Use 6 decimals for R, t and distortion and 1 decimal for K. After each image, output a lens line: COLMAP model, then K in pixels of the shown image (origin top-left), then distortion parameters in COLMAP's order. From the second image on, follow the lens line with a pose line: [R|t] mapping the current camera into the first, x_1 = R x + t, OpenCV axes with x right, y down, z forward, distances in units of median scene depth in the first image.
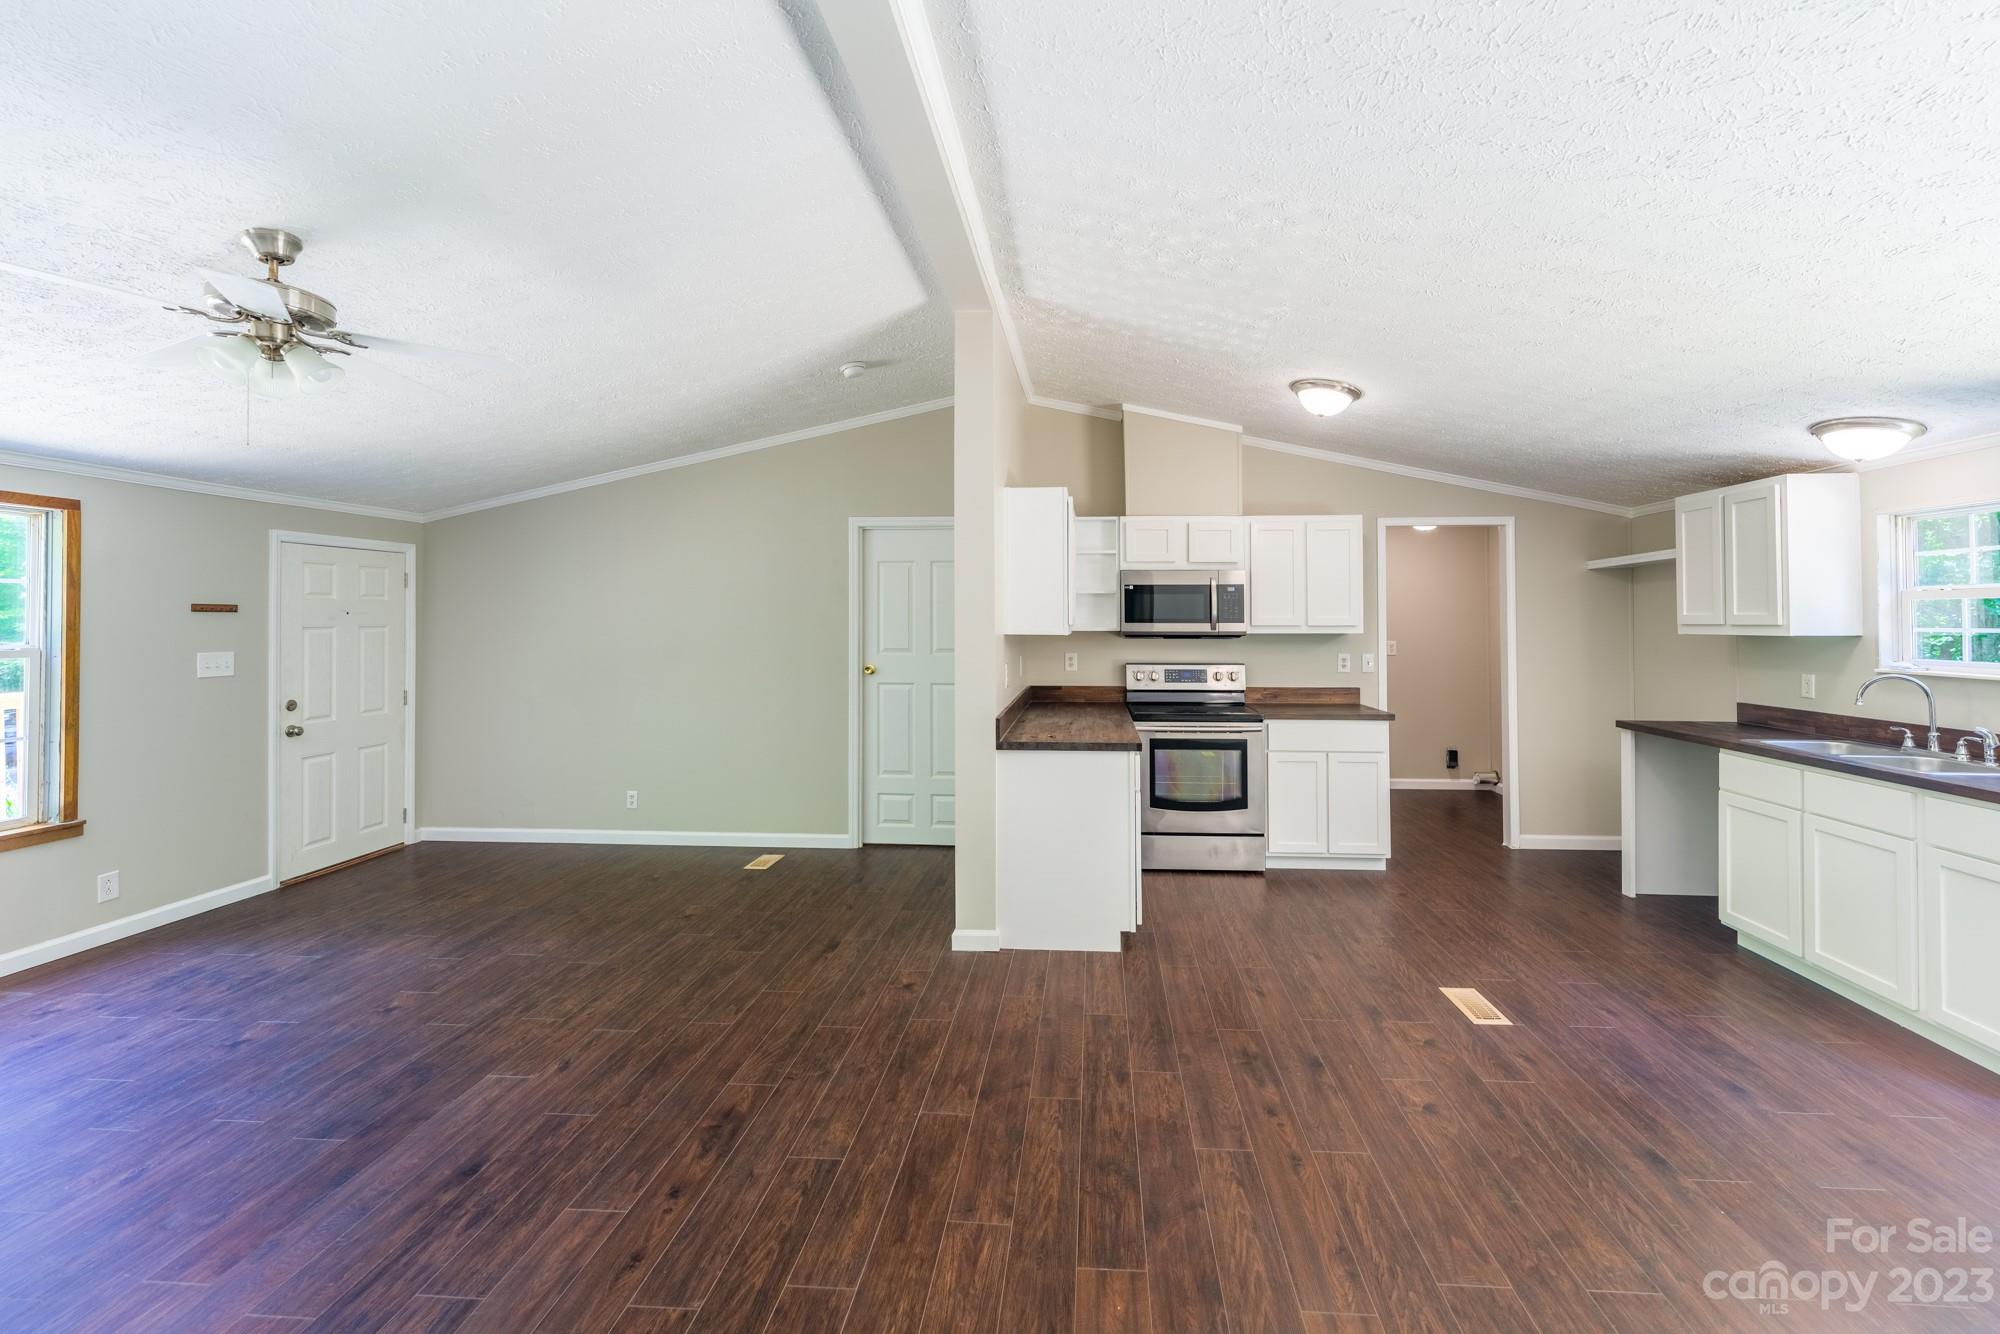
lens RADIAL K [[820.5, 0, 1025.1], [0, 820.5, 598.5], [0, 0, 1]] dist [-0.004801, -0.000228]
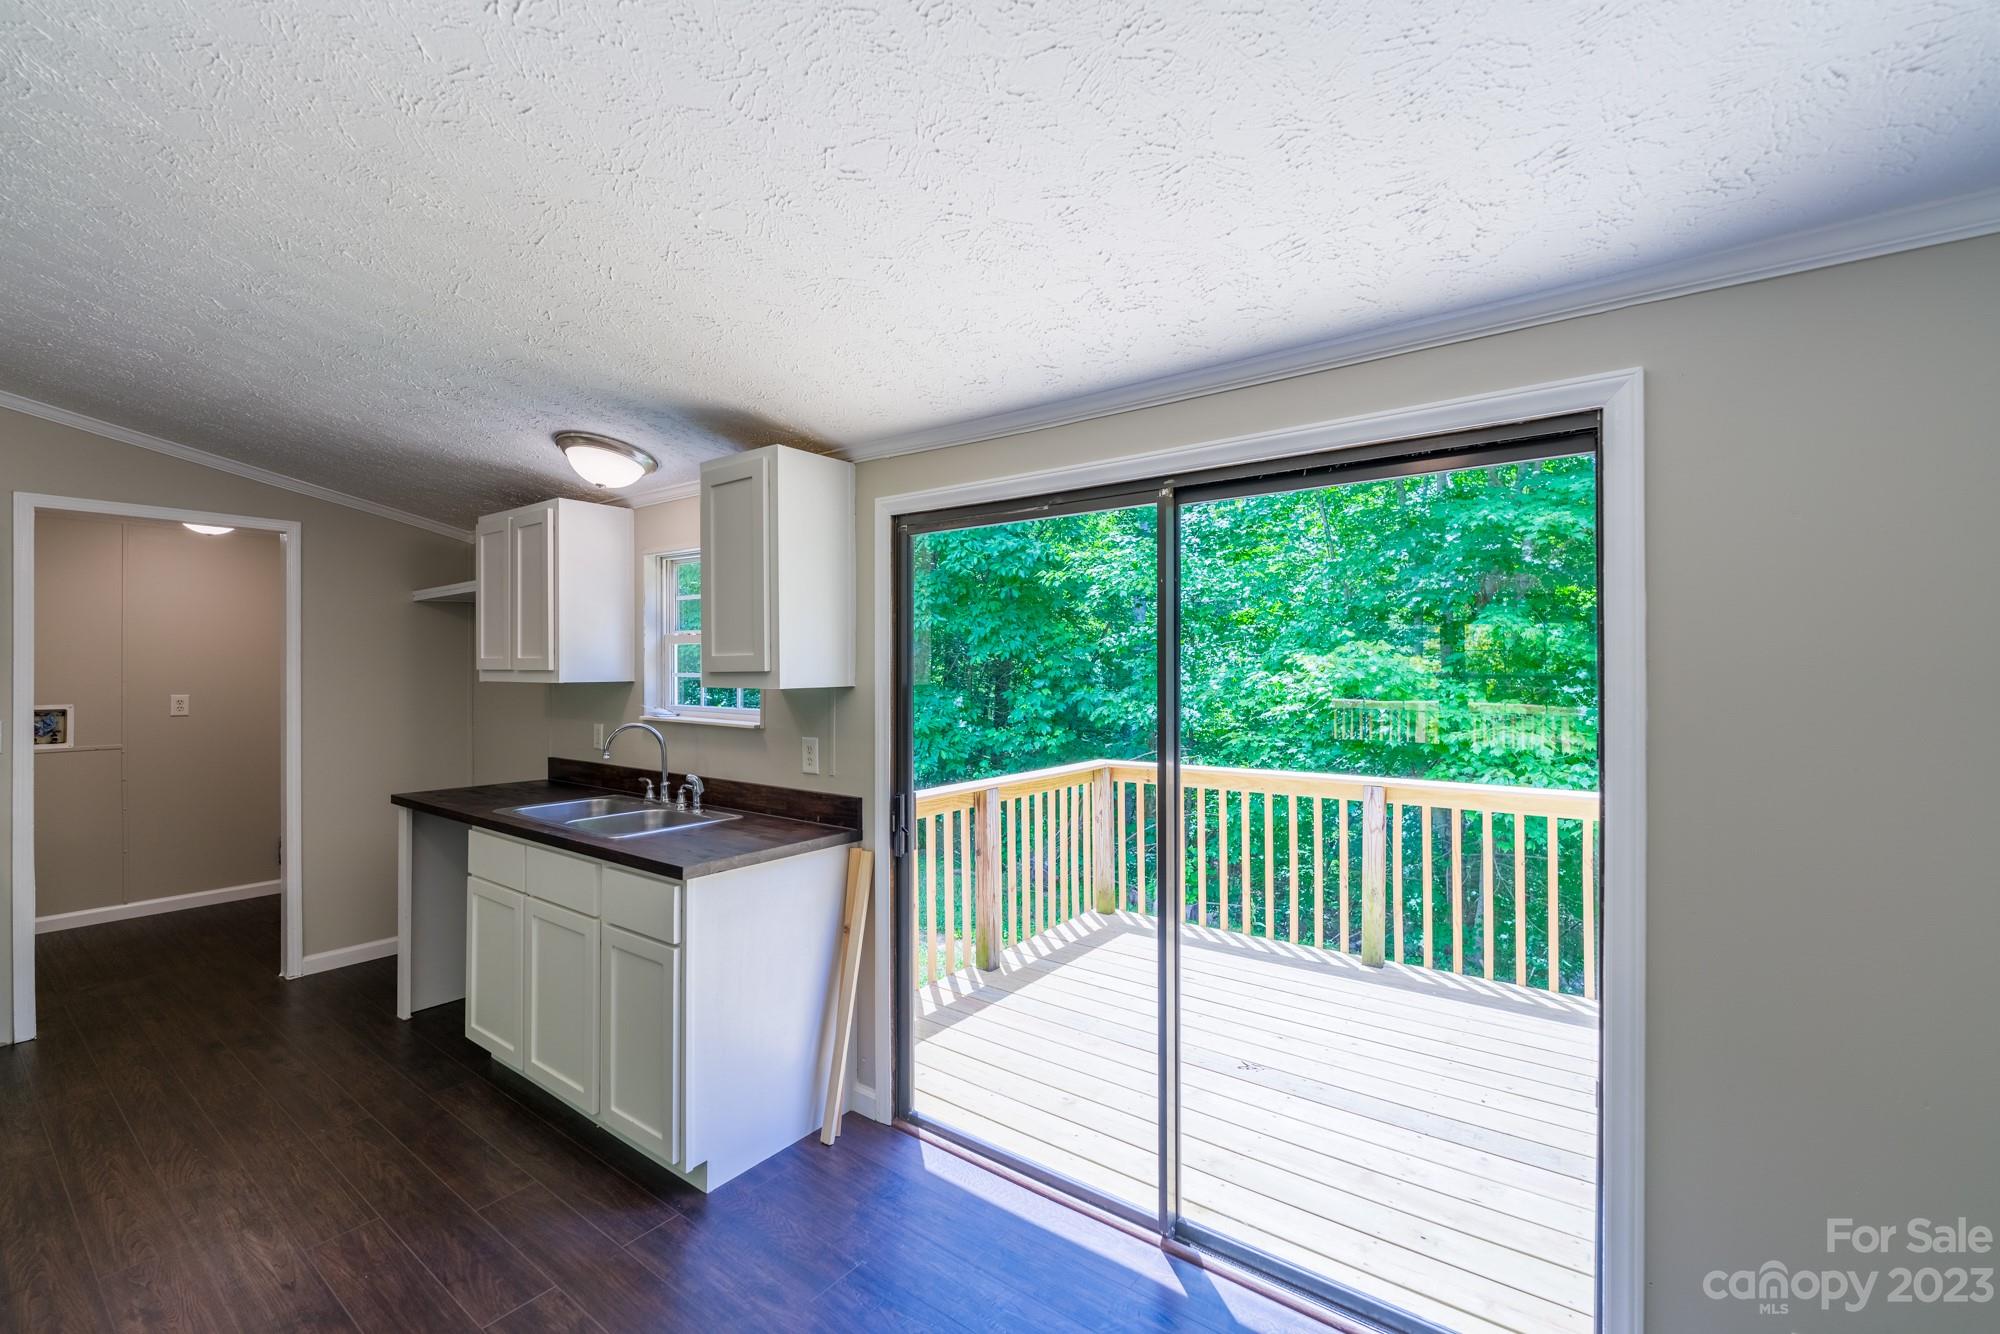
lens RADIAL K [[820.5, 0, 1013.4], [0, 820.5, 666.6], [0, 0, 1]] dist [-0.004801, -0.000228]
pose [[0.497091, -0.001370, 0.867697, 0.326487], [-0.024817, 0.999567, 0.015796, 0.001458], [-0.867343, -0.029386, 0.496842, 0.111064]]
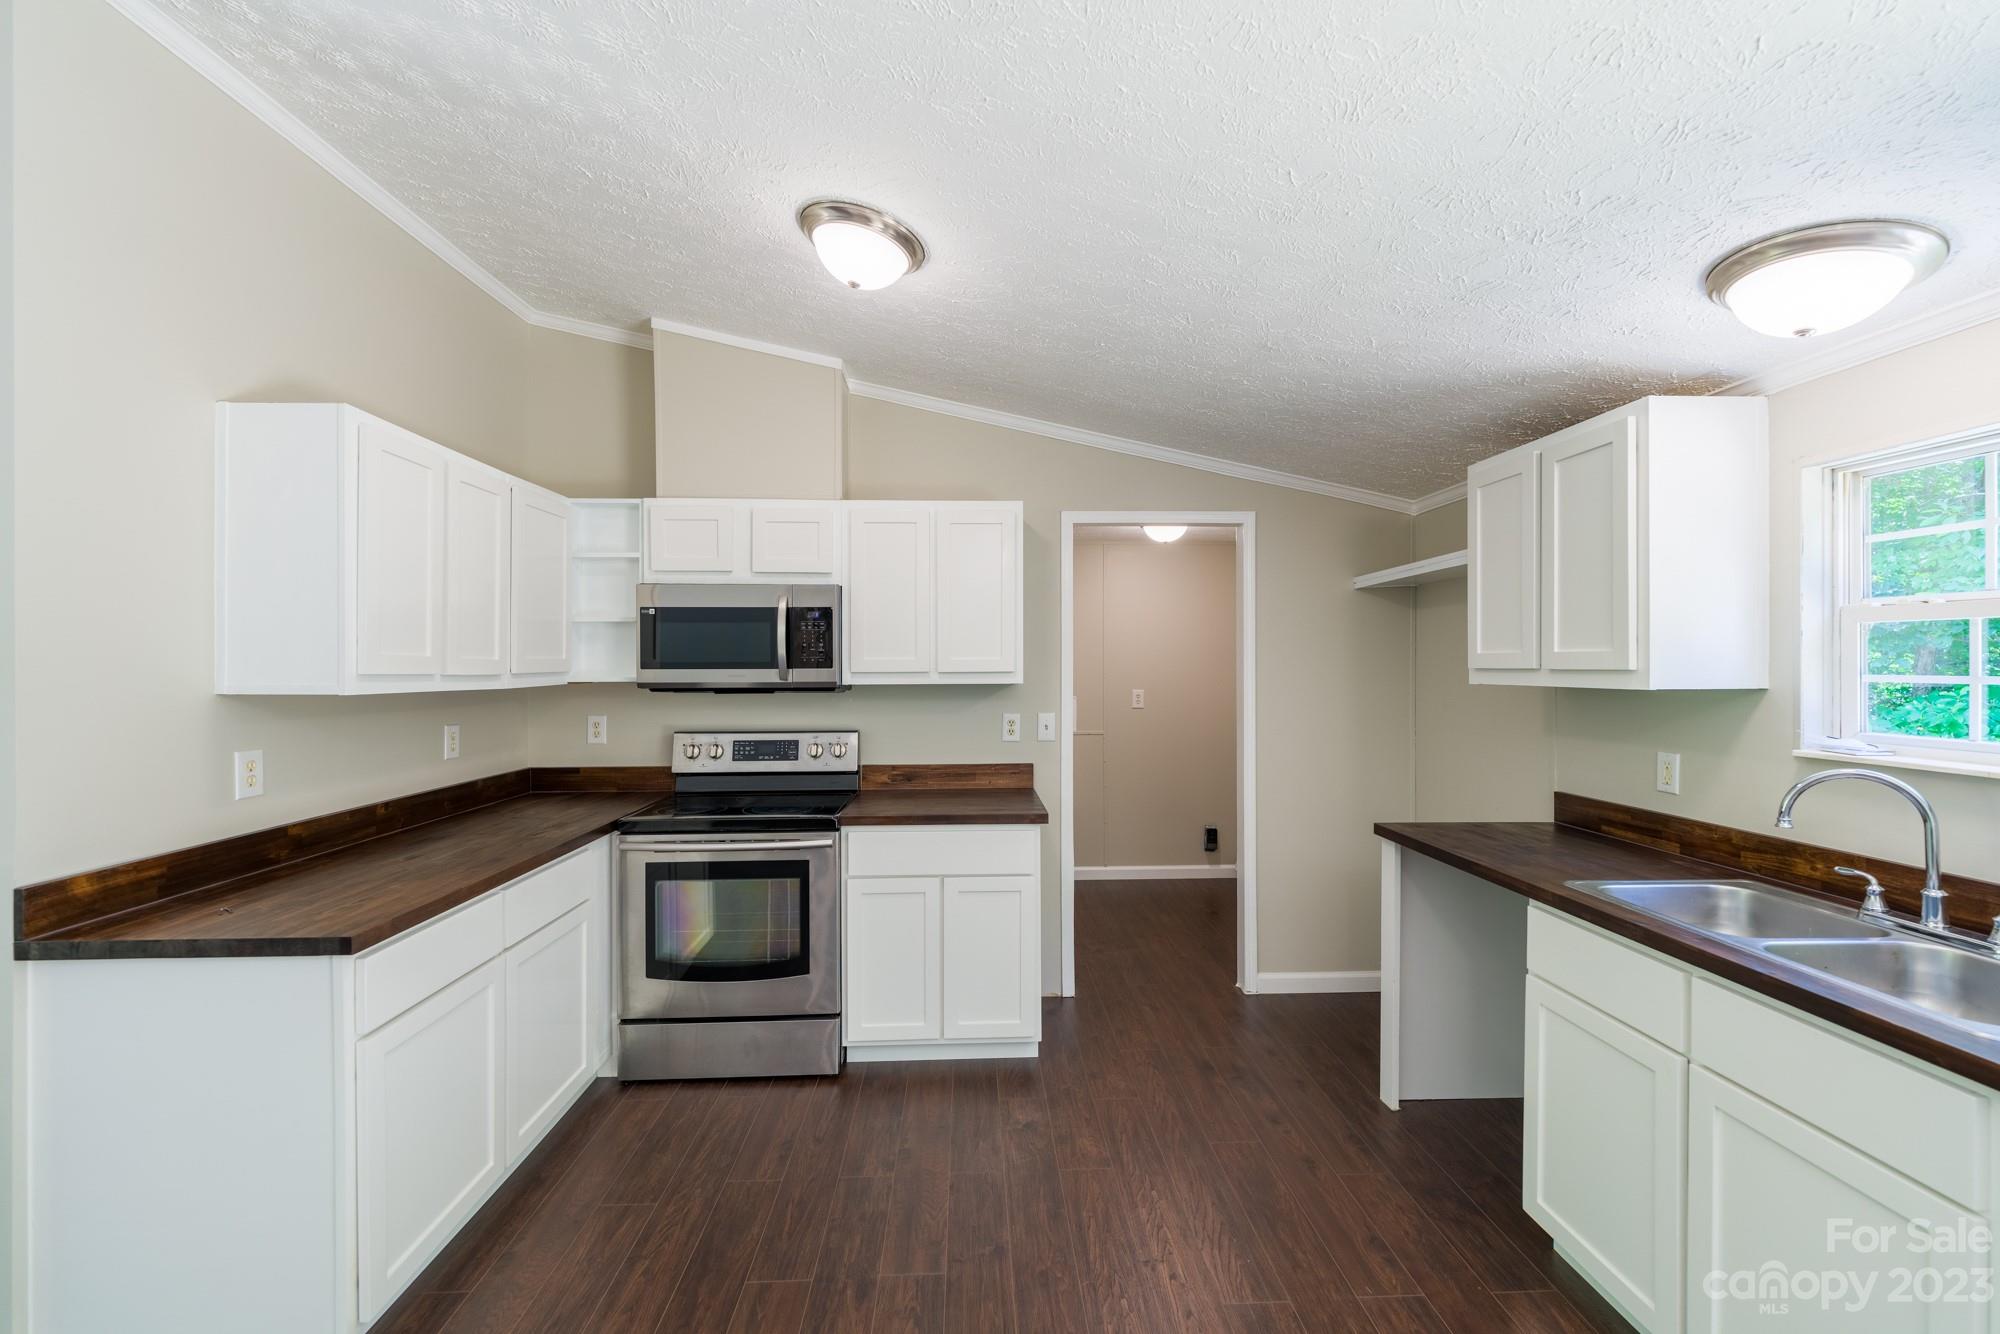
lens RADIAL K [[820.5, 0, 969.2], [0, 820.5, 658.8], [0, 0, 1]] dist [-0.004801, -0.000228]
pose [[0.994395, -0.003030, 0.105688, 0.330916], [0.000750, 0.999766, 0.021604, 0.009557], [-0.105729, -0.021404, 0.994165, 0.393170]]
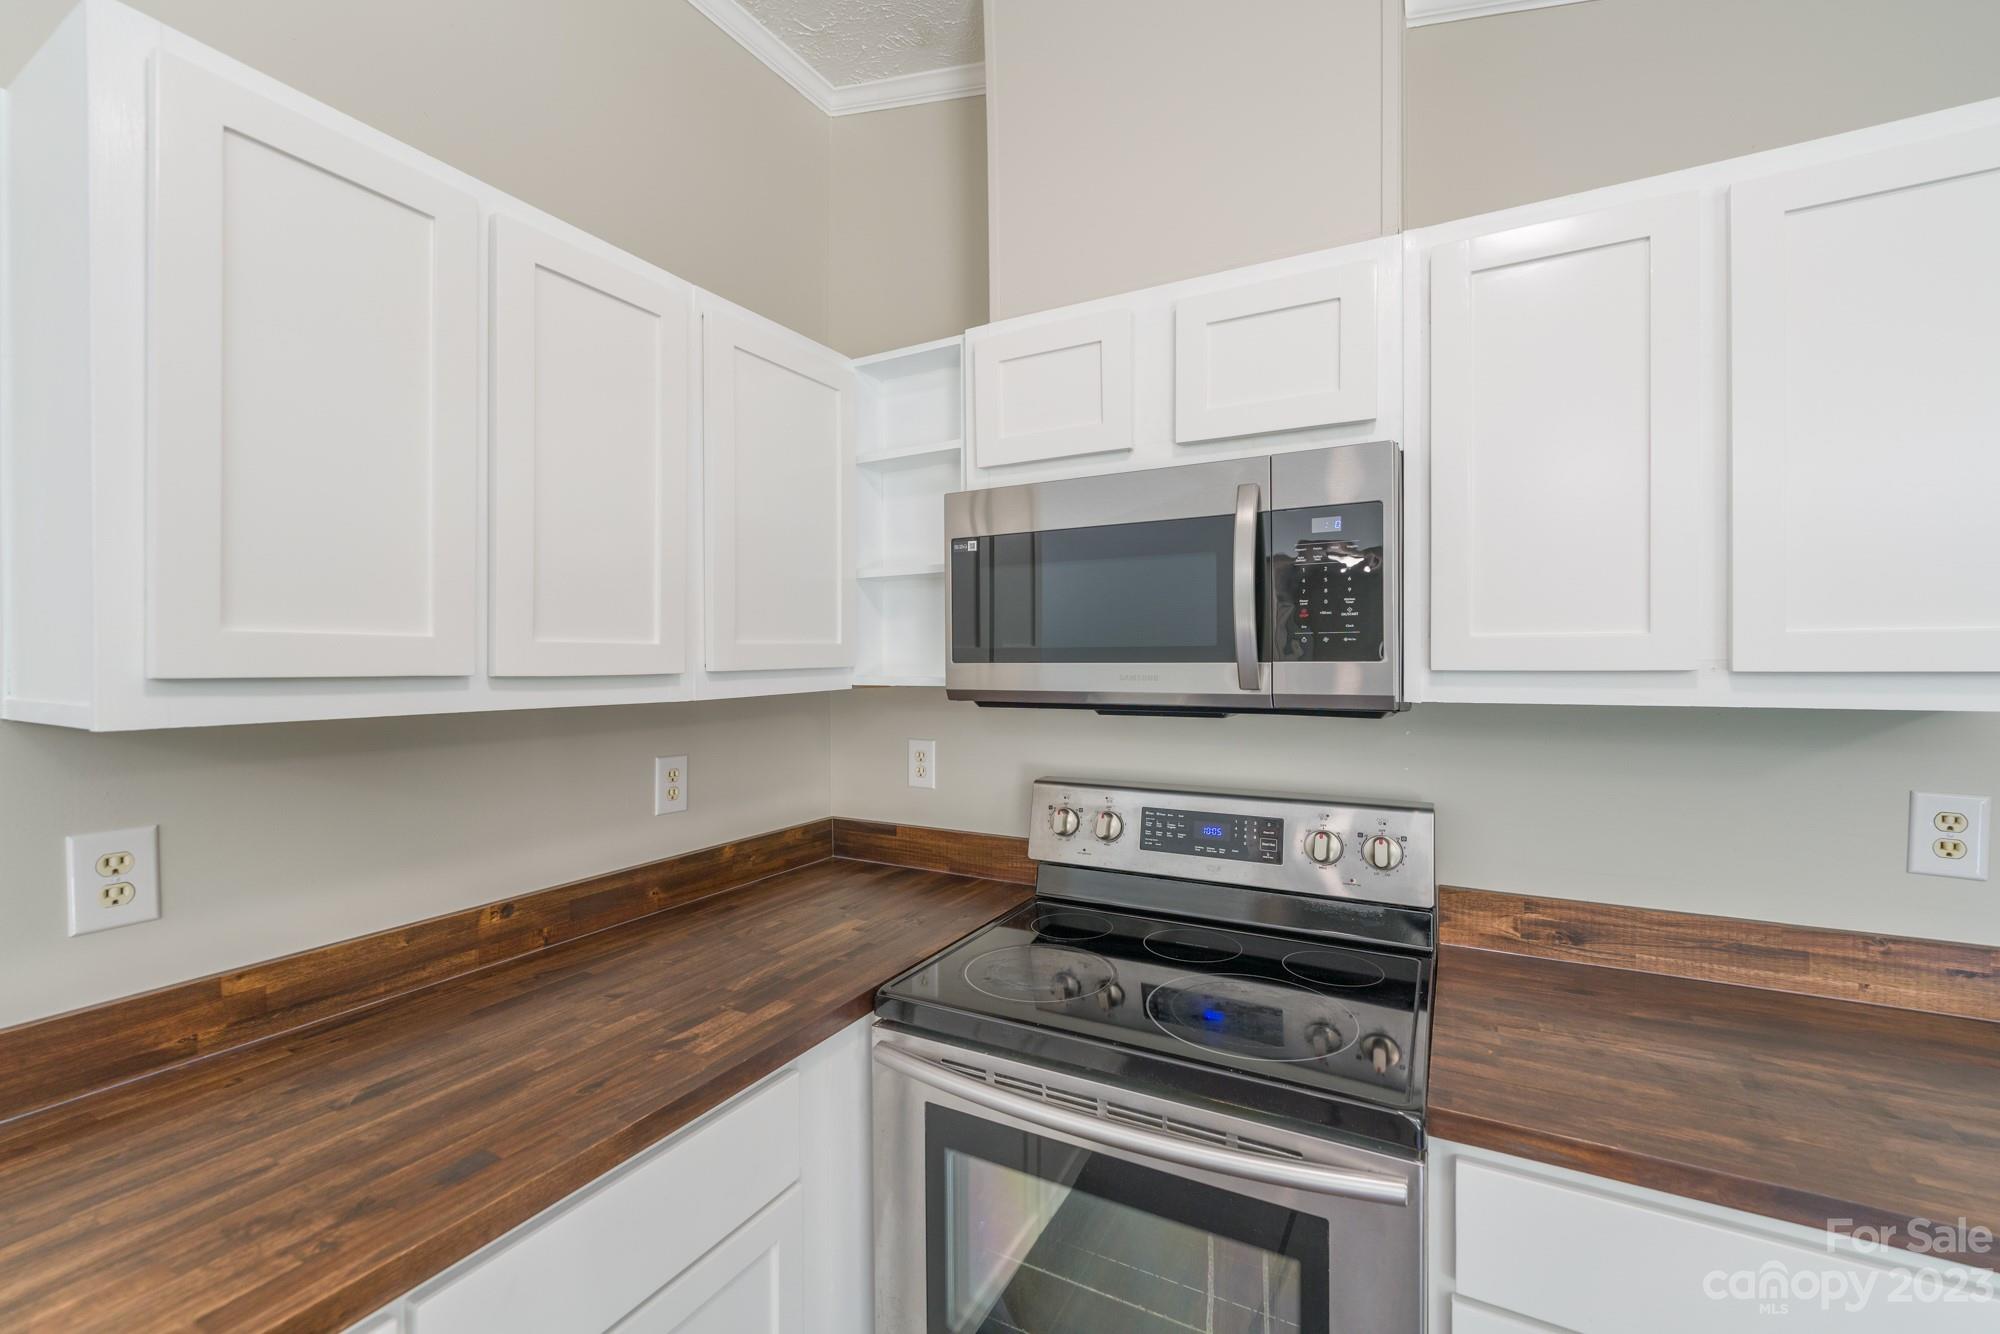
lens RADIAL K [[820.5, 0, 946.3], [0, 820.5, 670.0], [0, 0, 1]] dist [-0.004801, -0.000228]
pose [[0.893317, -0.000585, -0.449426, 0.282804], [0.020502, 0.999011, 0.039450, 0.022119], [0.448959, -0.044456, 0.892446, 0.790882]]
